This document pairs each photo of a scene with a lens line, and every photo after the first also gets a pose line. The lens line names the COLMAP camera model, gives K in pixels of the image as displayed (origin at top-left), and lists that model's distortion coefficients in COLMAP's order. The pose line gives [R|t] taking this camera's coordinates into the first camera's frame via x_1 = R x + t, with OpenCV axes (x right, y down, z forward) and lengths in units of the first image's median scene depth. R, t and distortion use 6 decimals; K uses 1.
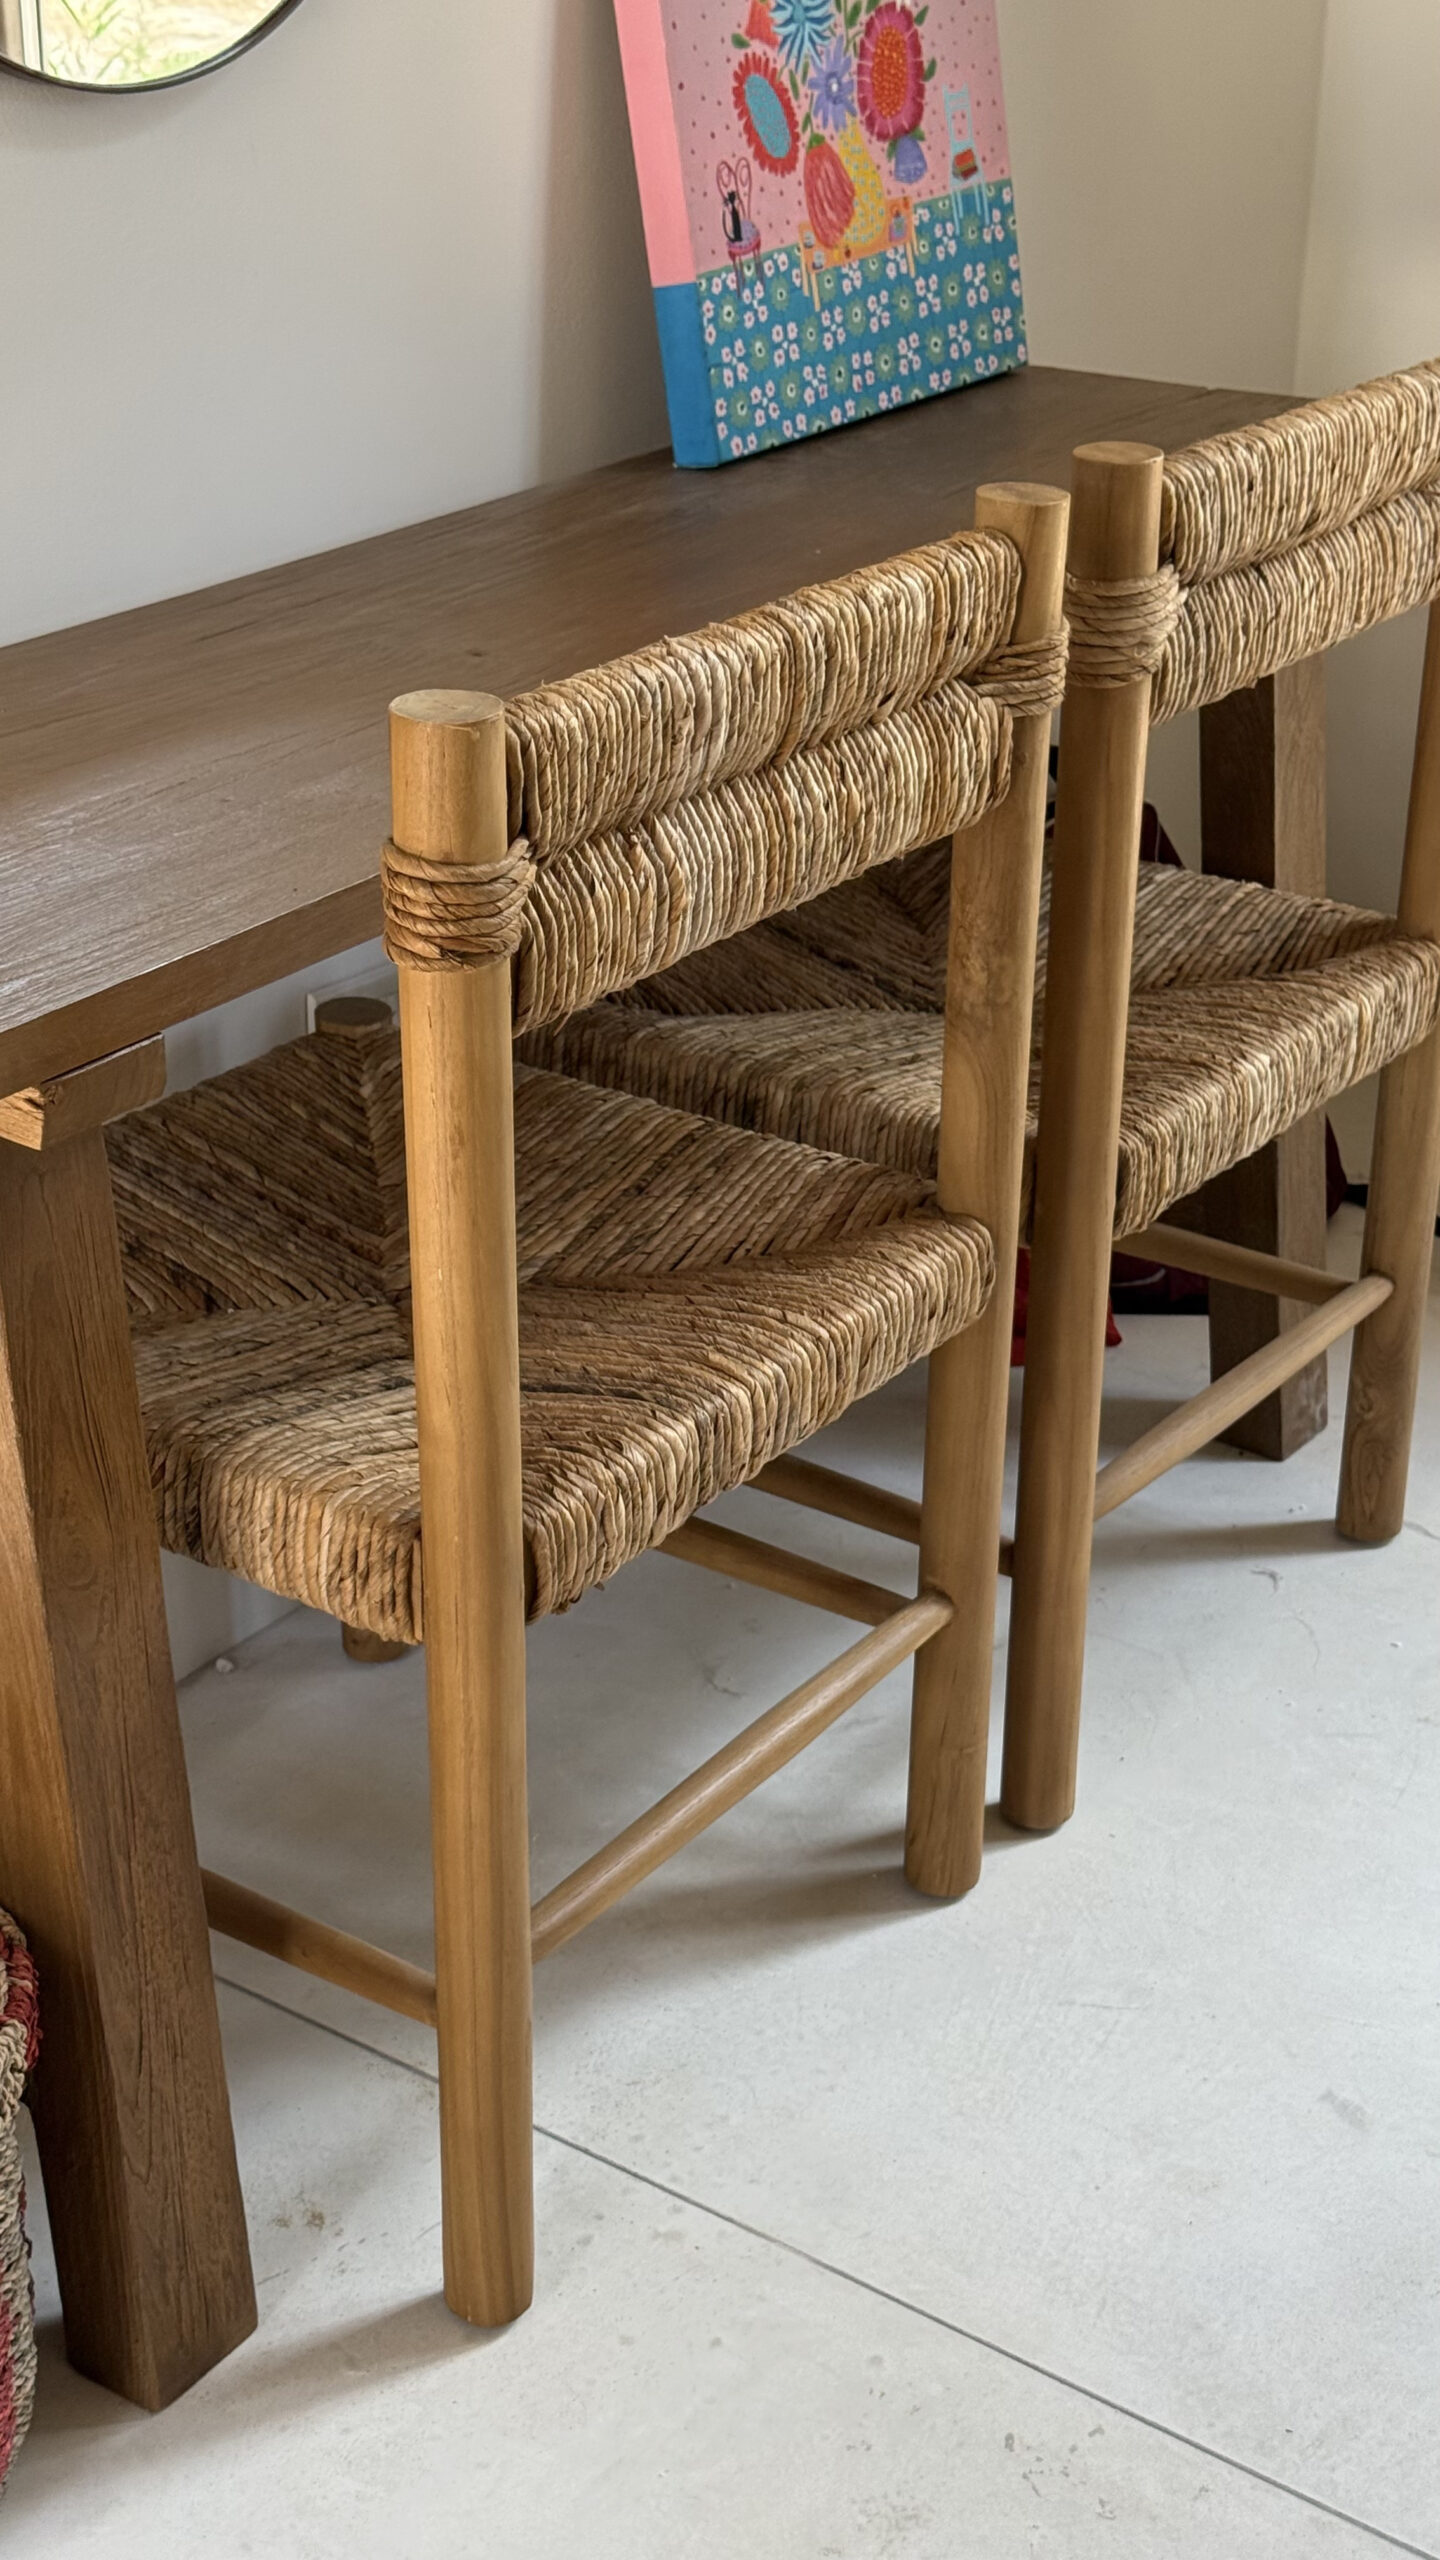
lens RADIAL K [[3613.2, 0, 722.6], [0, 3613.2, 1294.8], [0, 0, 1]] dist [0.123759, 0.000000]
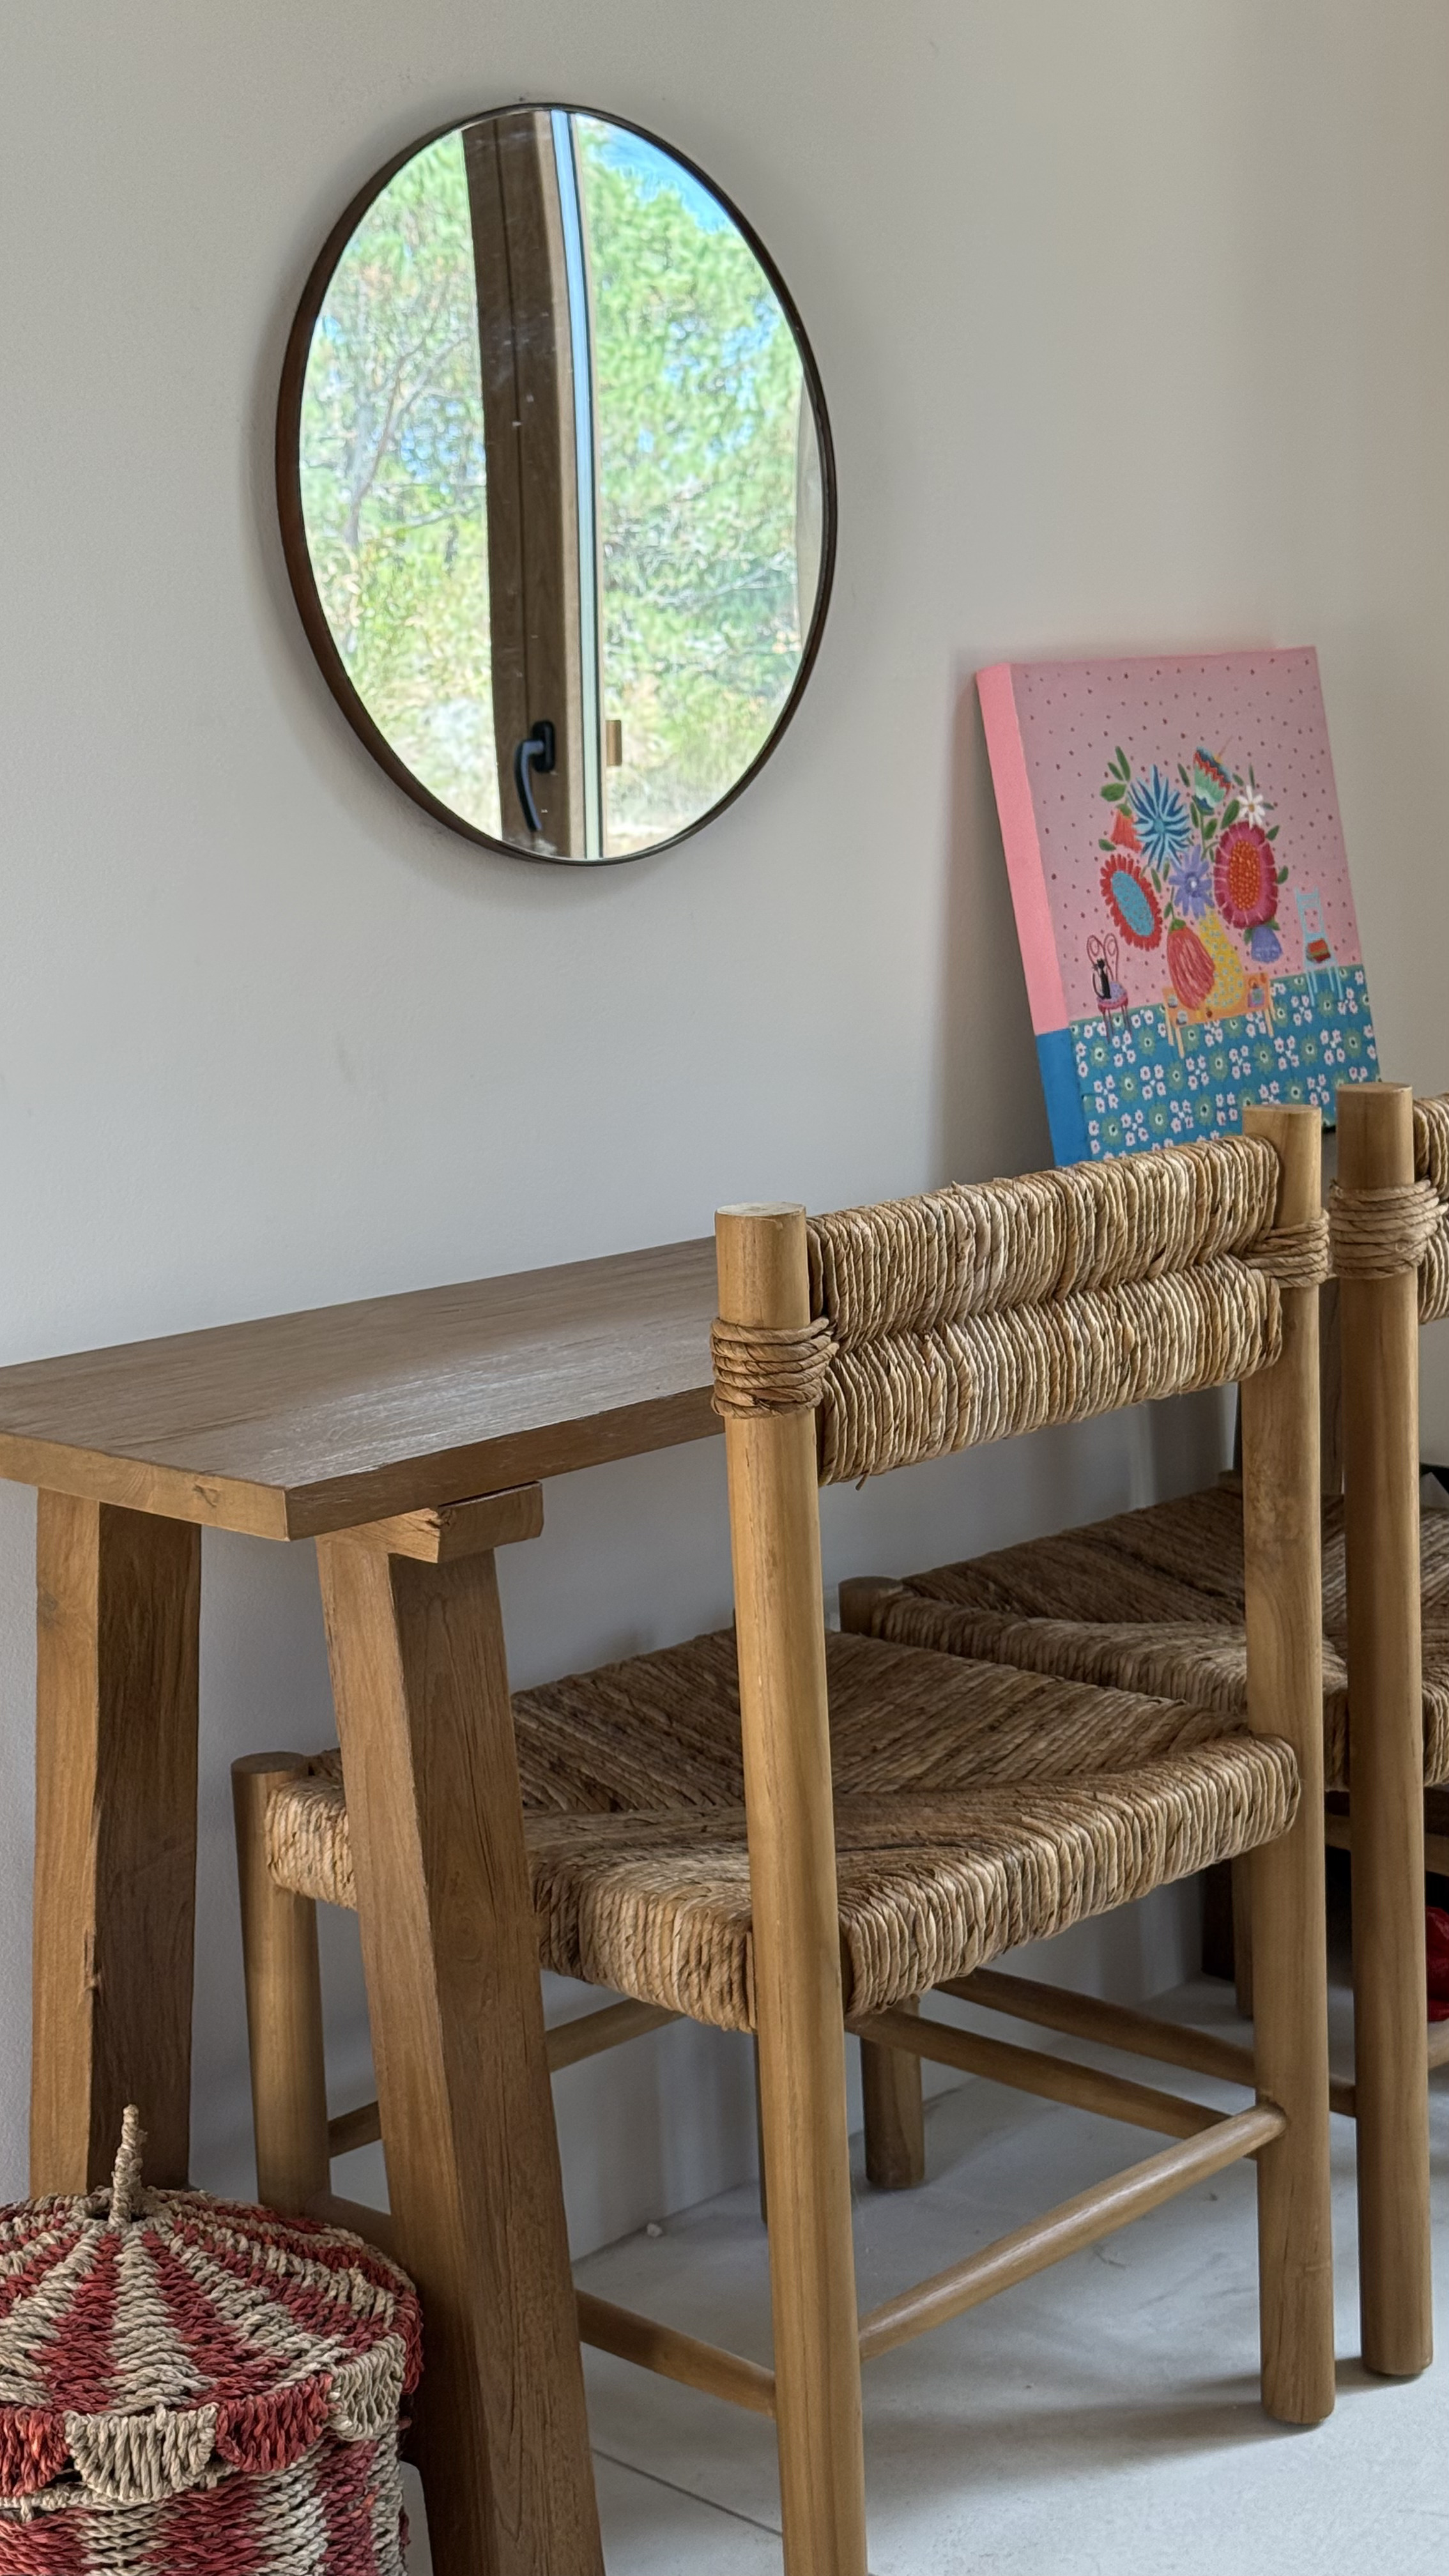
lens RADIAL K [[3635.8, 0, 718.5], [0, 3635.8, 1293.6], [0, 0, 1]] dist [0.123759, 0.000000]
pose [[0.984729, -0.026686, -0.172038, 0.099270], [-0.022736, 0.960007, -0.279050, 0.172276], [0.172605, 0.278700, 0.944740, -0.154488]]
